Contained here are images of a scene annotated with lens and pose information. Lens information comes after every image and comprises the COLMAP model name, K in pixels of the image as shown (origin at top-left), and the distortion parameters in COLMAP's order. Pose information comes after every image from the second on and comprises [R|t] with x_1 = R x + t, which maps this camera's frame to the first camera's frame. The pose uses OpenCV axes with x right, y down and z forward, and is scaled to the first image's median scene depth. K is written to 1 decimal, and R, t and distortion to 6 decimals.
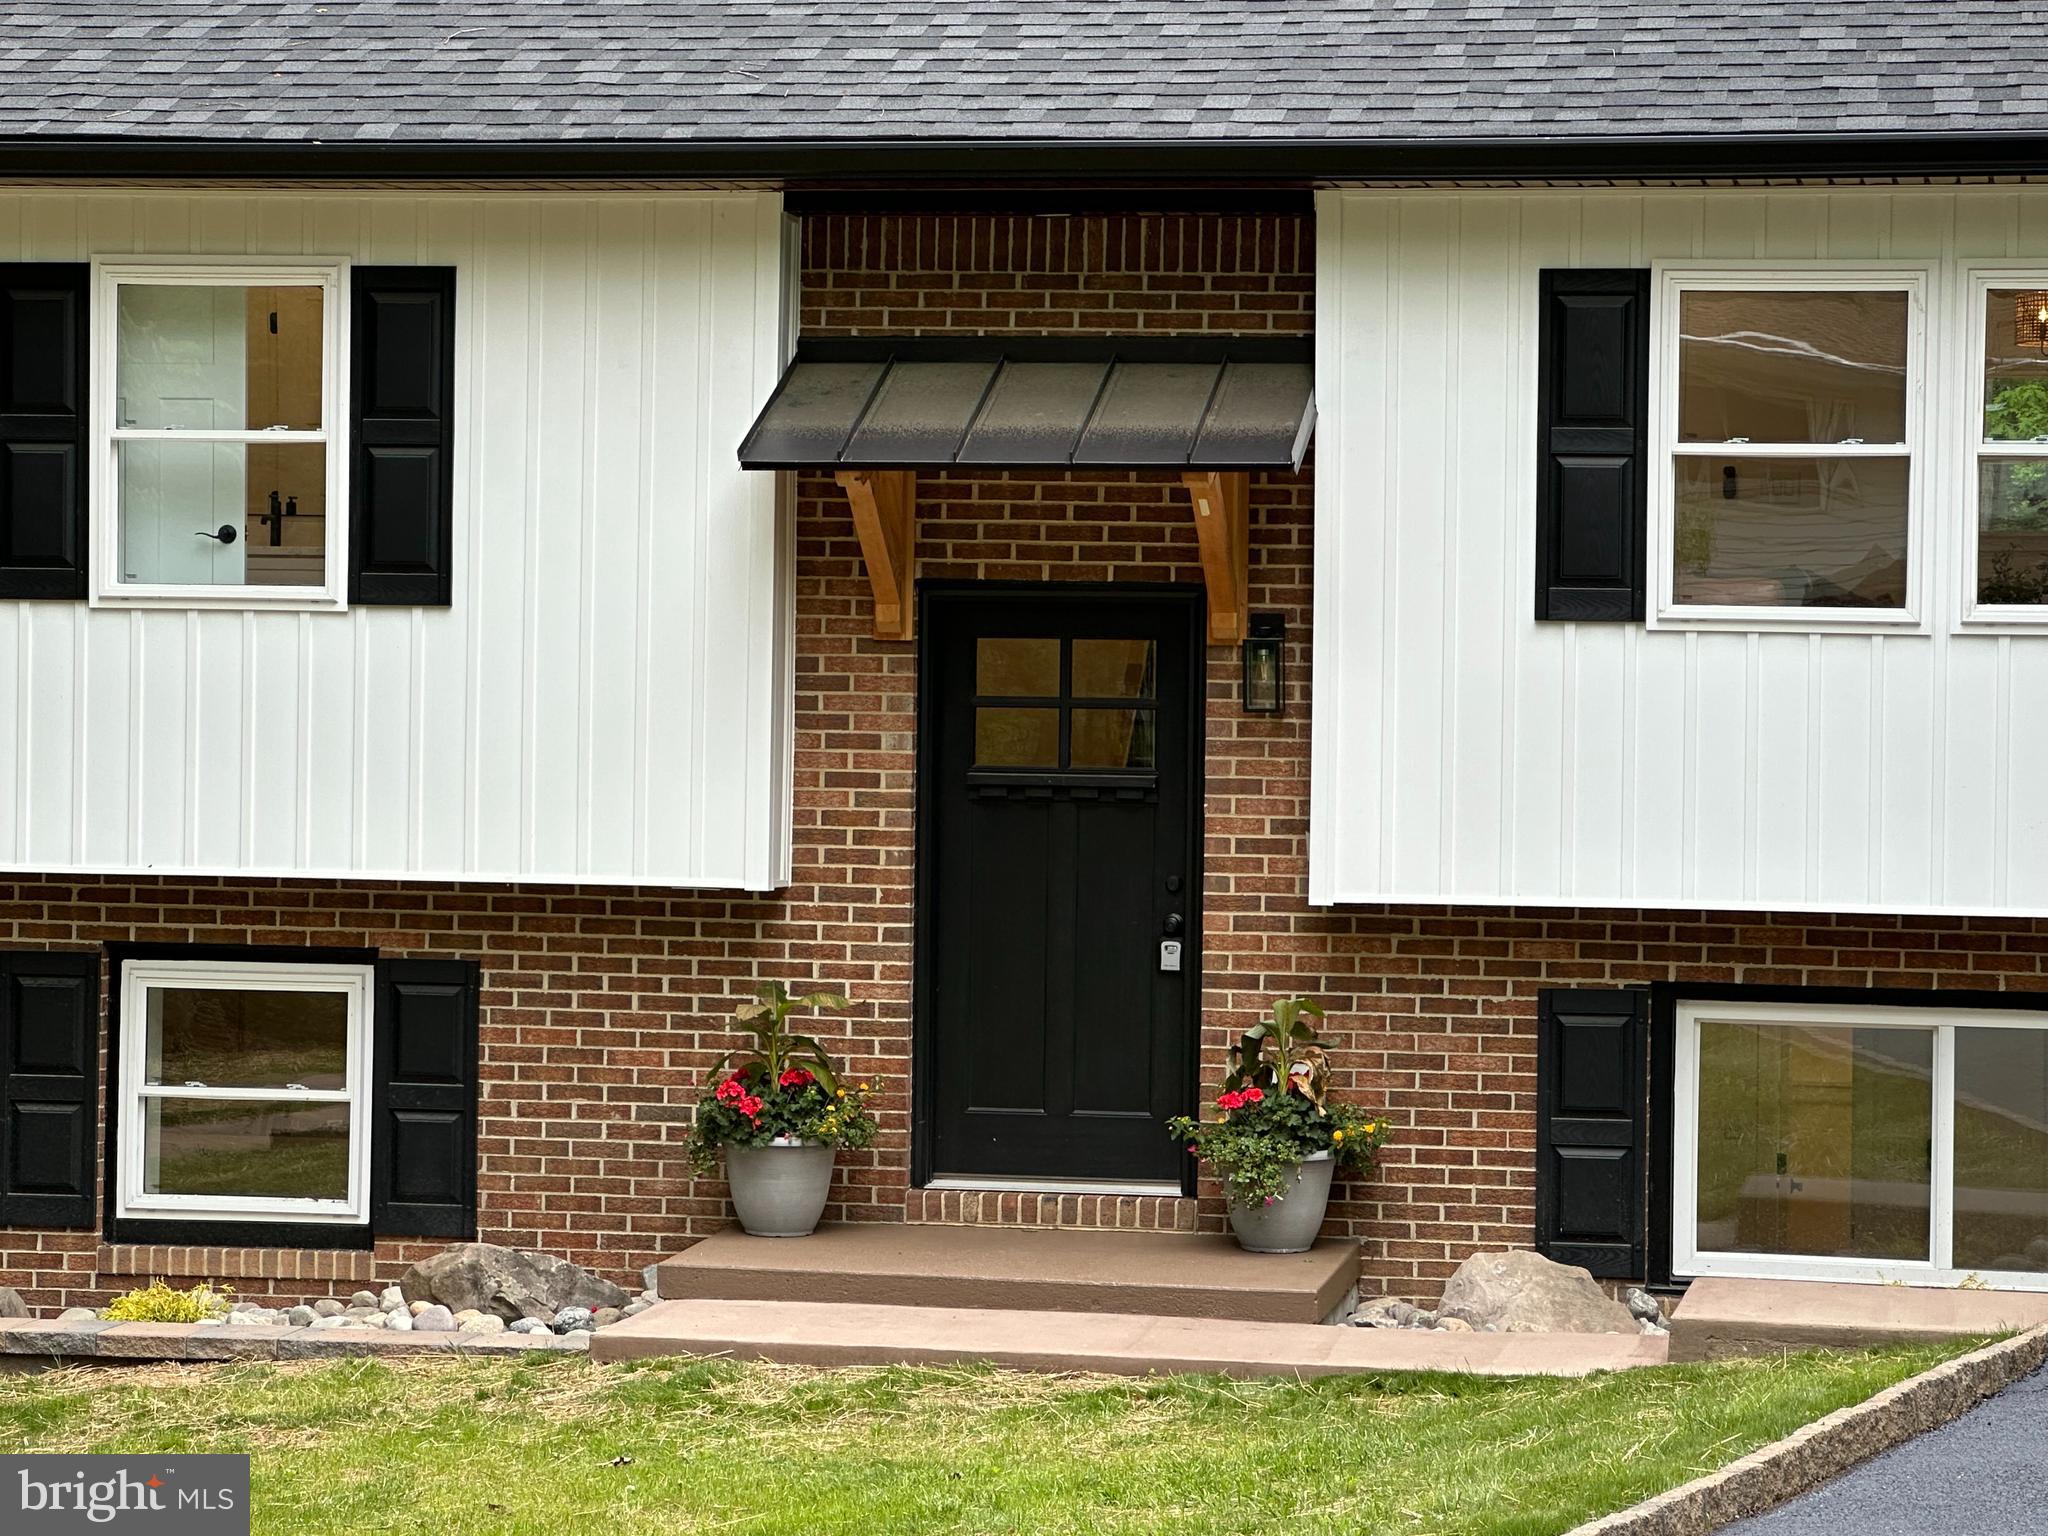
lens RADIAL K [[5508.7, 0, 1024.0], [0, 5508.7, 768.0], [0, 0, 1]] dist [0.039845, 0.461088]
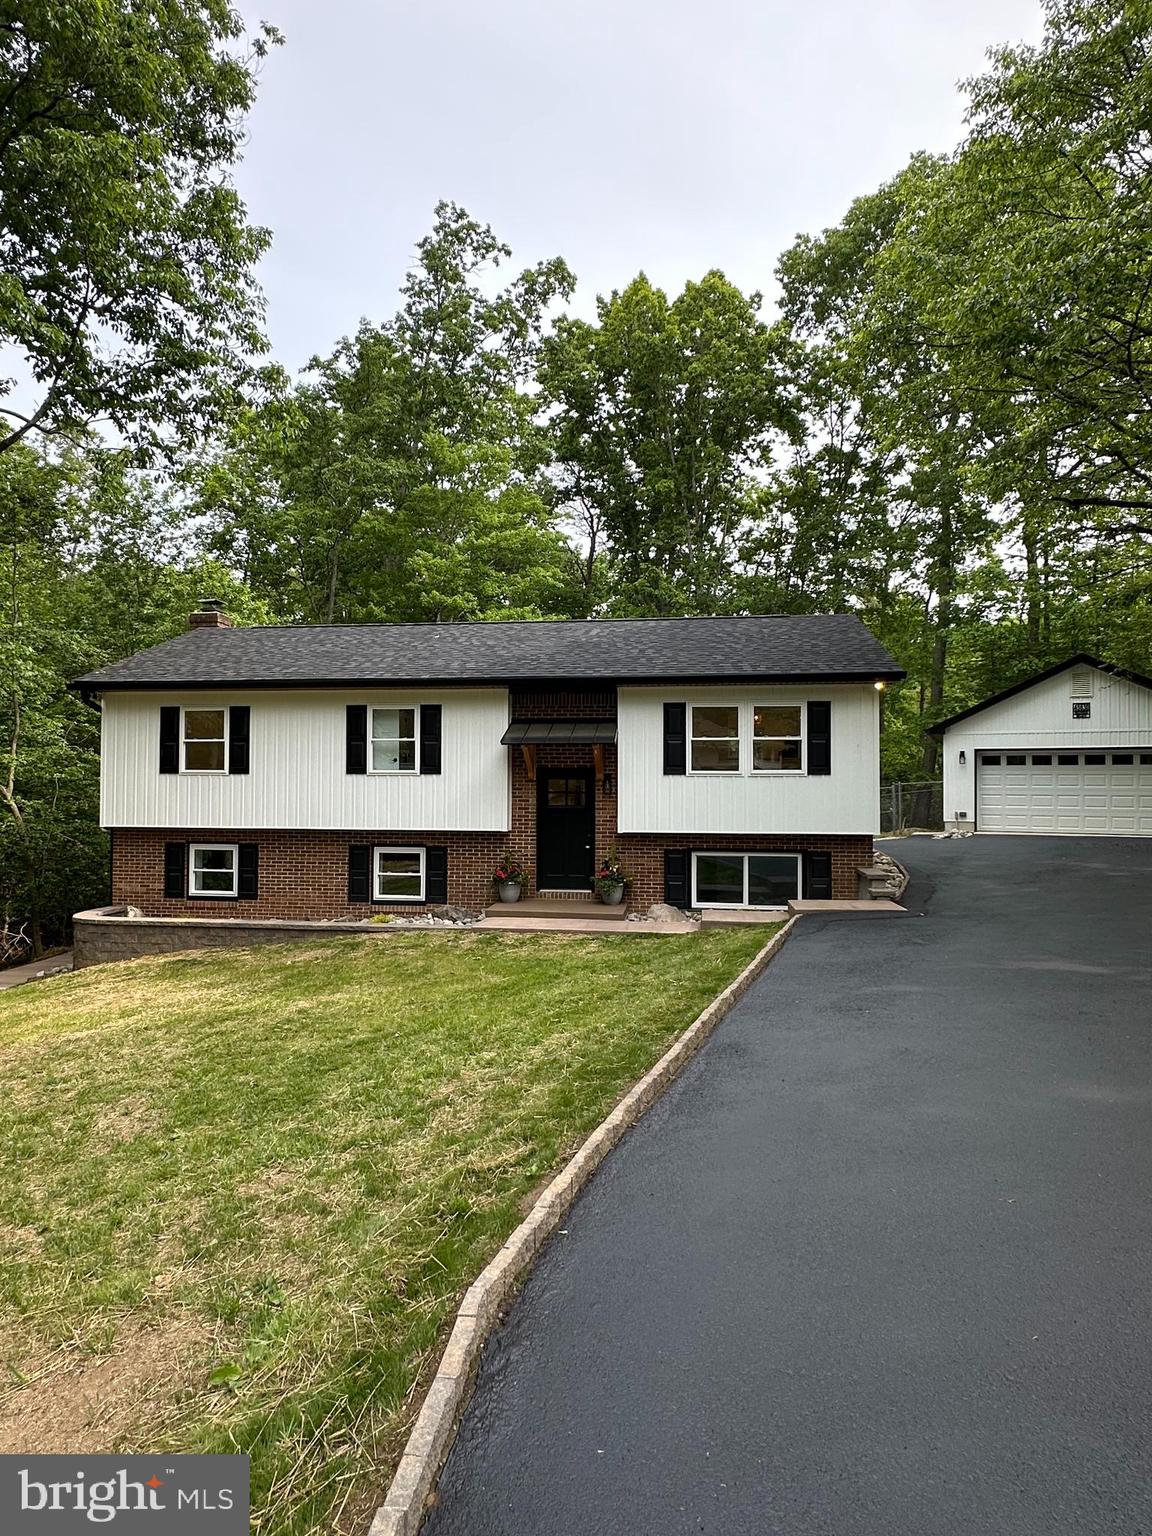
lens RADIAL K [[905.0, 0, 576.0], [0, 905.0, 768.0], [0, 0, 1]] dist [-0.000332, 0.000001]
pose [[0.998957, -0.010064, 0.044531, -0.020390], [0.011944, 0.999039, -0.042164, 0.000656], [-0.044064, 0.042652, 0.998118, 0.197013]]
